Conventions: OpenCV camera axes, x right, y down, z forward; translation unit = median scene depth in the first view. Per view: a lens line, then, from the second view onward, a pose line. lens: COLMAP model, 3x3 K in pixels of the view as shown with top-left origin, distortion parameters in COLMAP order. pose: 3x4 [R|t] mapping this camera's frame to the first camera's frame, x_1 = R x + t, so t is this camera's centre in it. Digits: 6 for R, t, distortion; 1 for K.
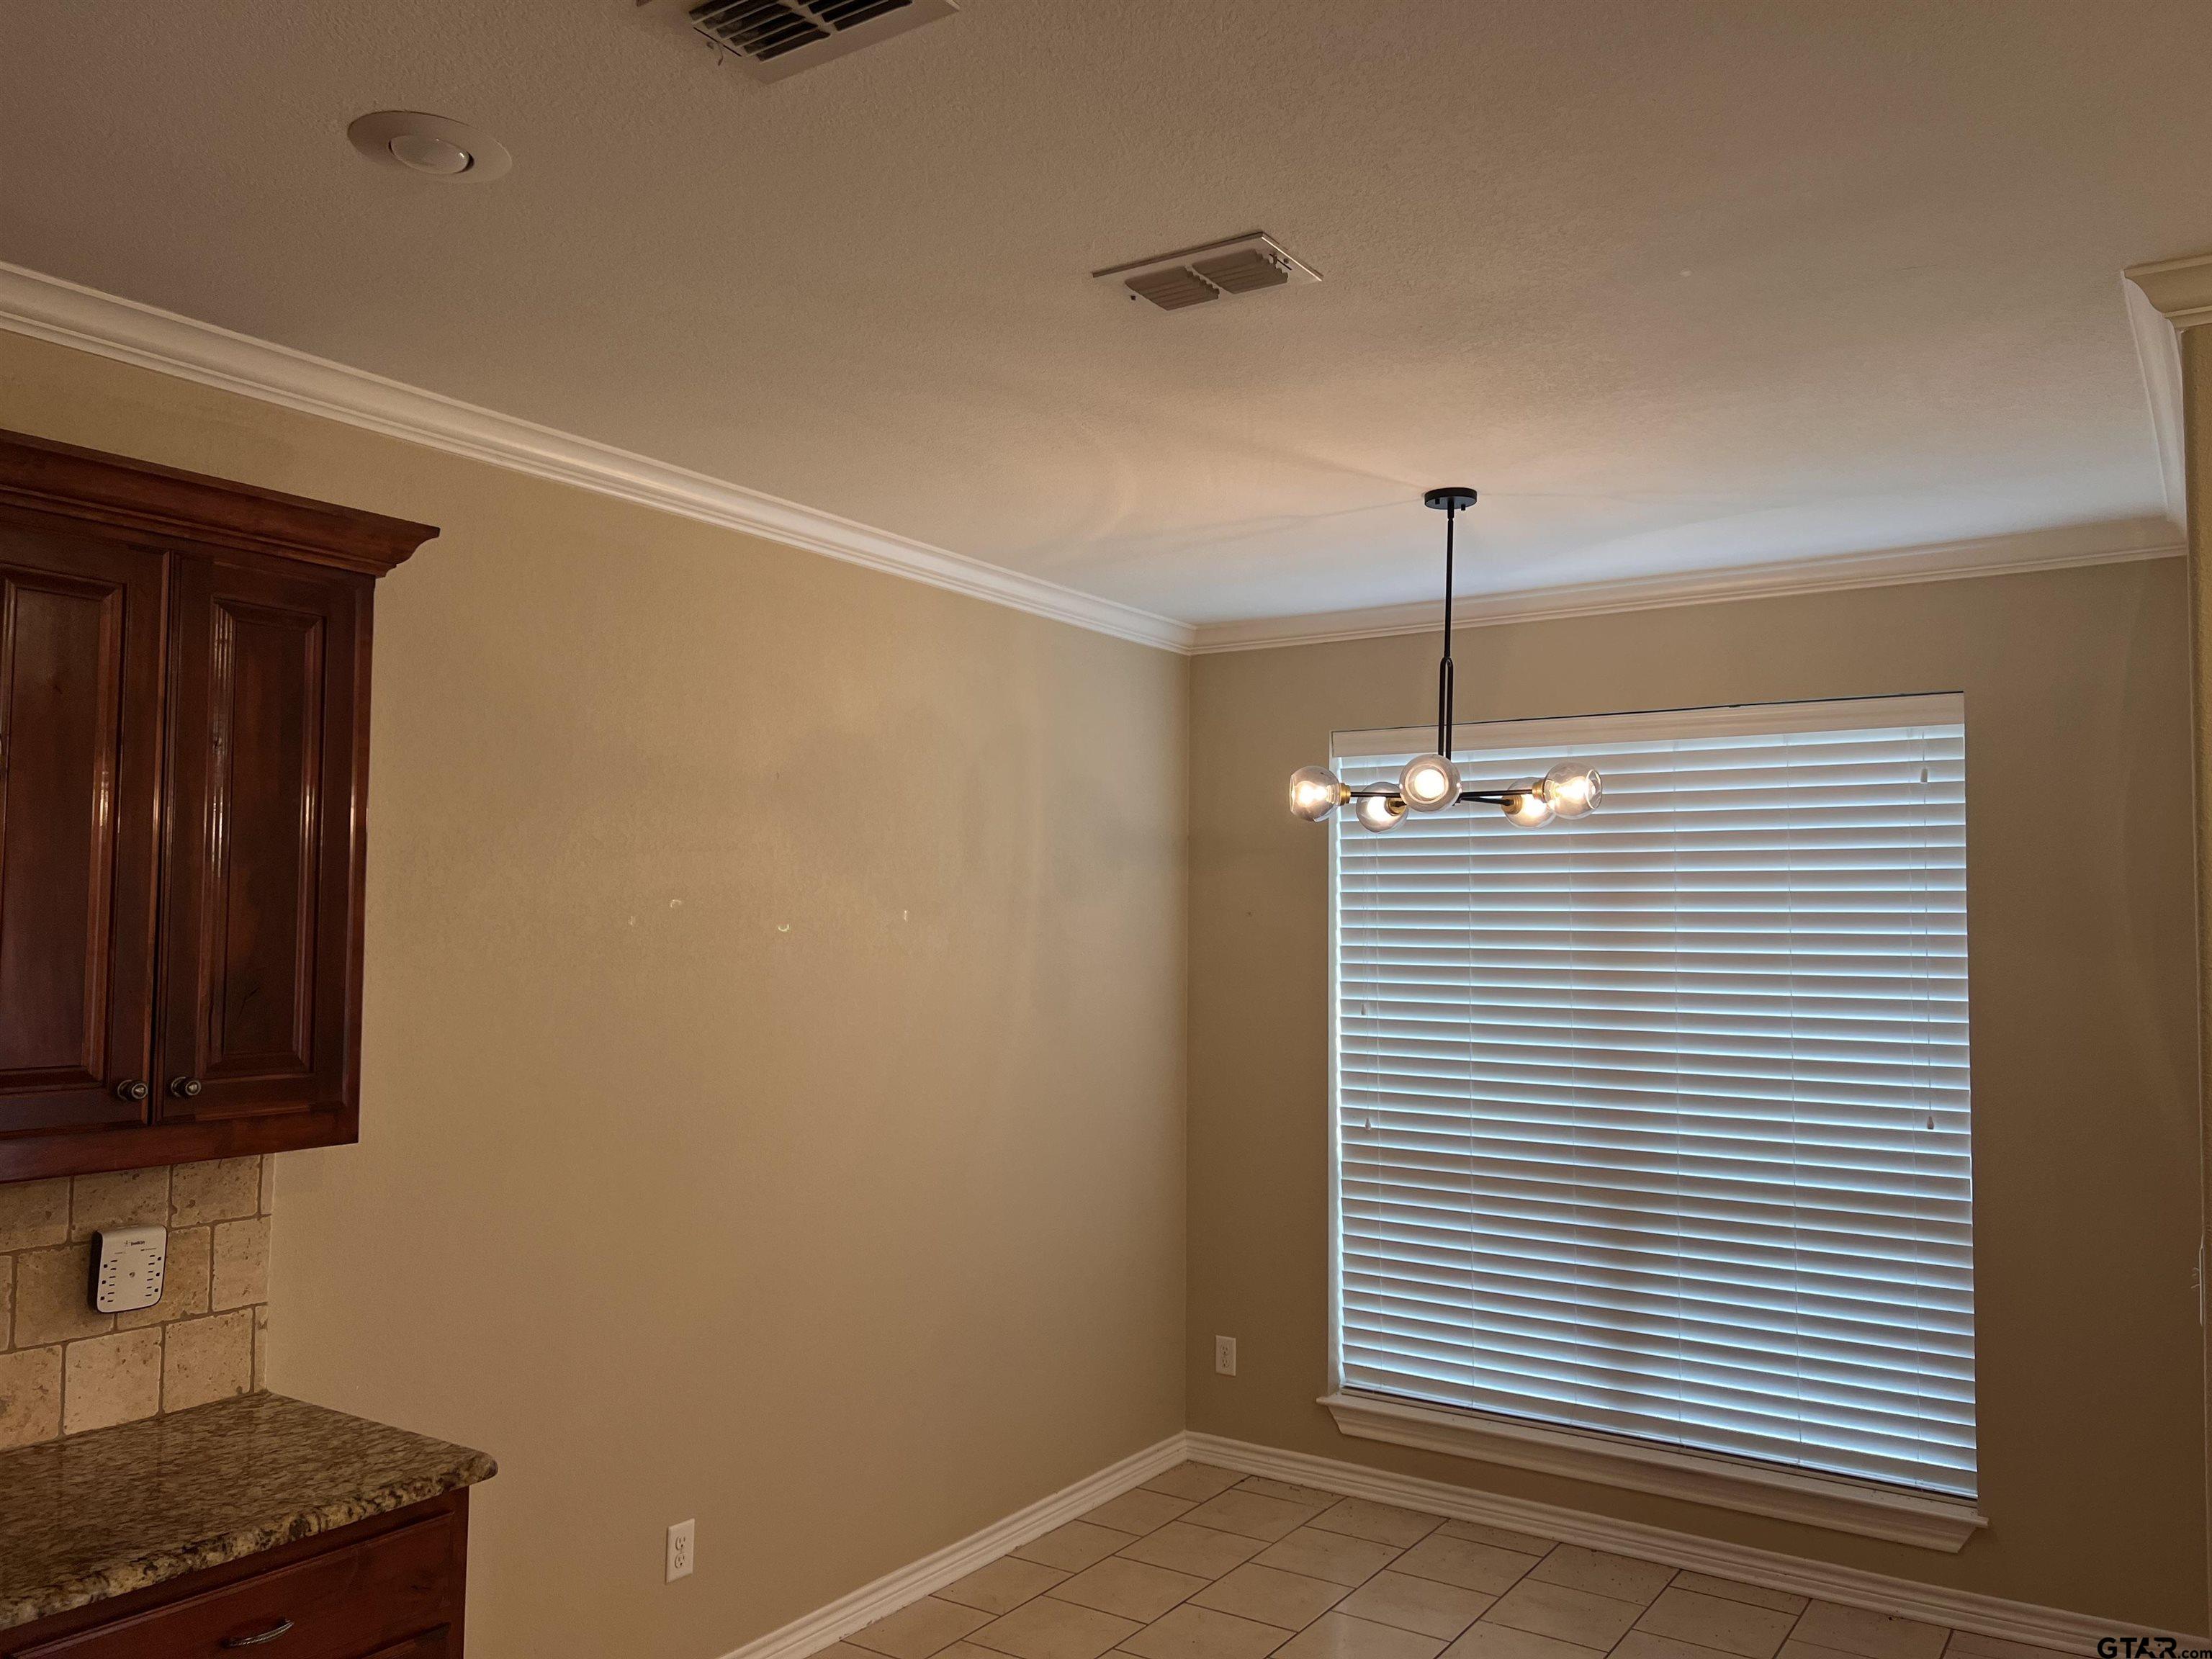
lens RADIAL K [[1656.6, 0, 1105.6], [0, 1656.6, 838.2], [0, 0, 1]] dist [0.060457, -0.069147]
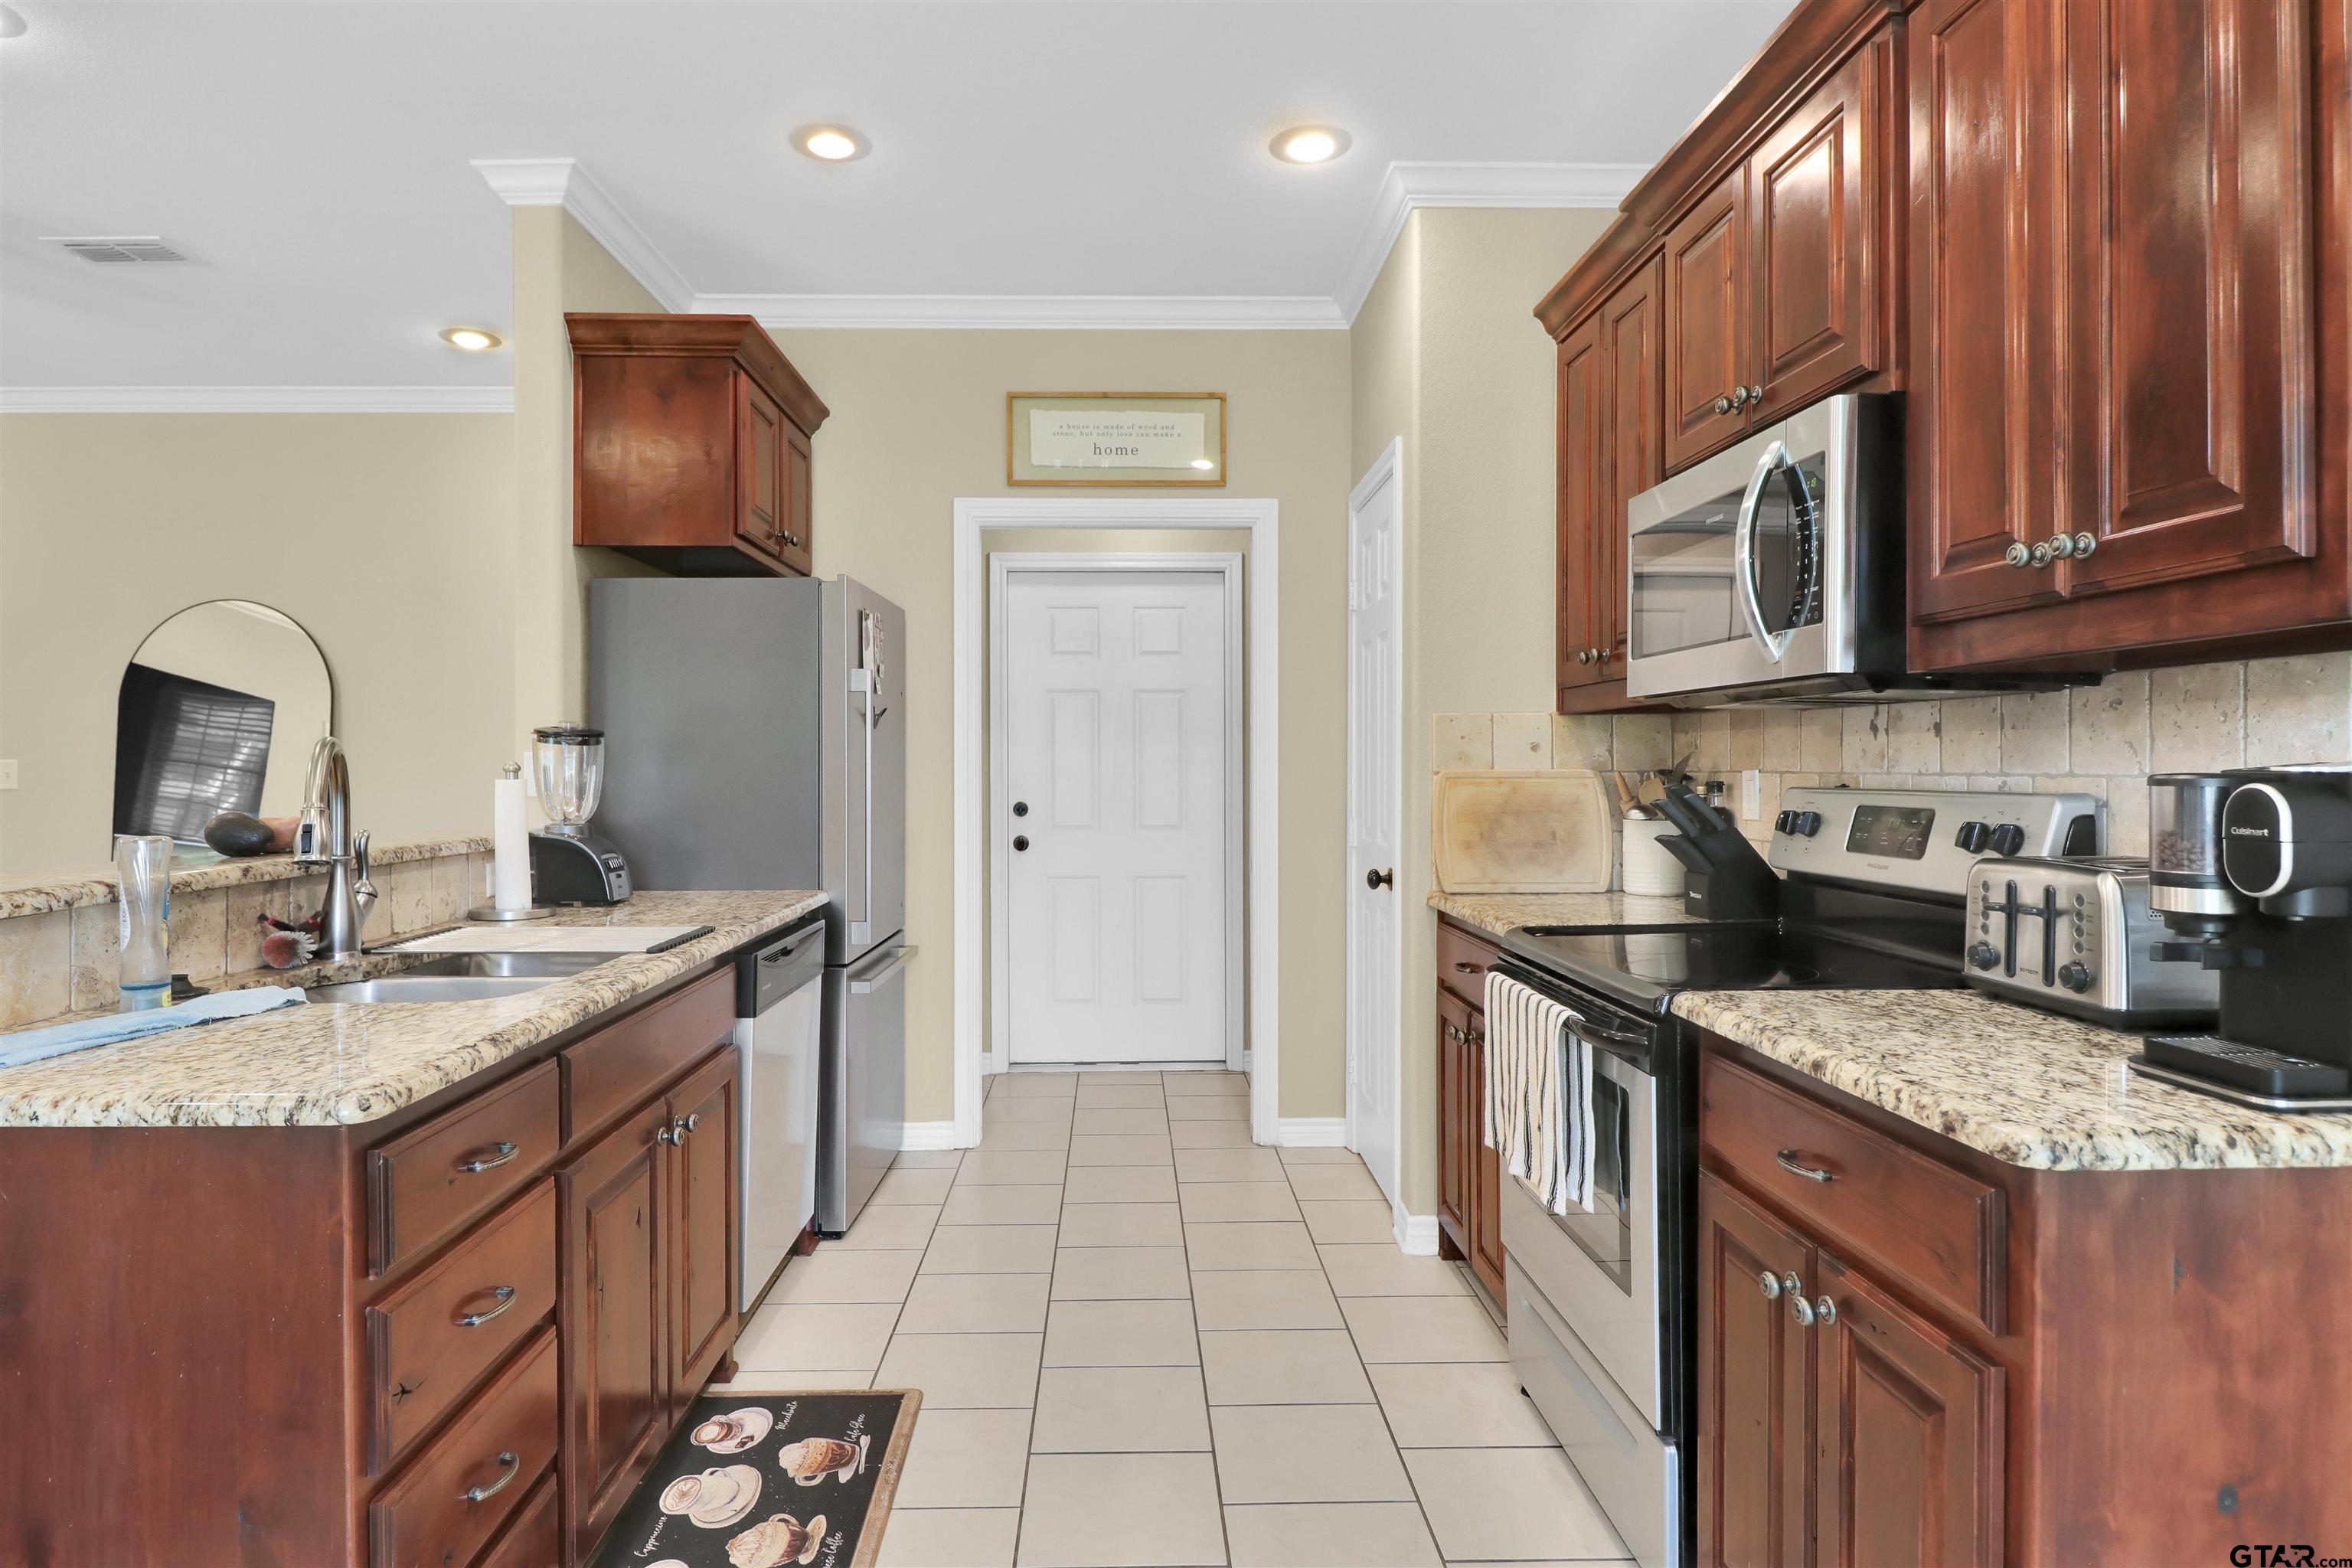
lens RADIAL K [[1294.3, 0, 1130.5], [0, 1294.3, 763.3], [0, 0, 1]] dist [-0.013325, 0.002917]
pose [[-0.825787, -0.007047, -0.563938, 0.127161], [0.025137, 0.998468, -0.049286, 0.243681], [0.563422, -0.054876, -0.824345, 1.134698]]
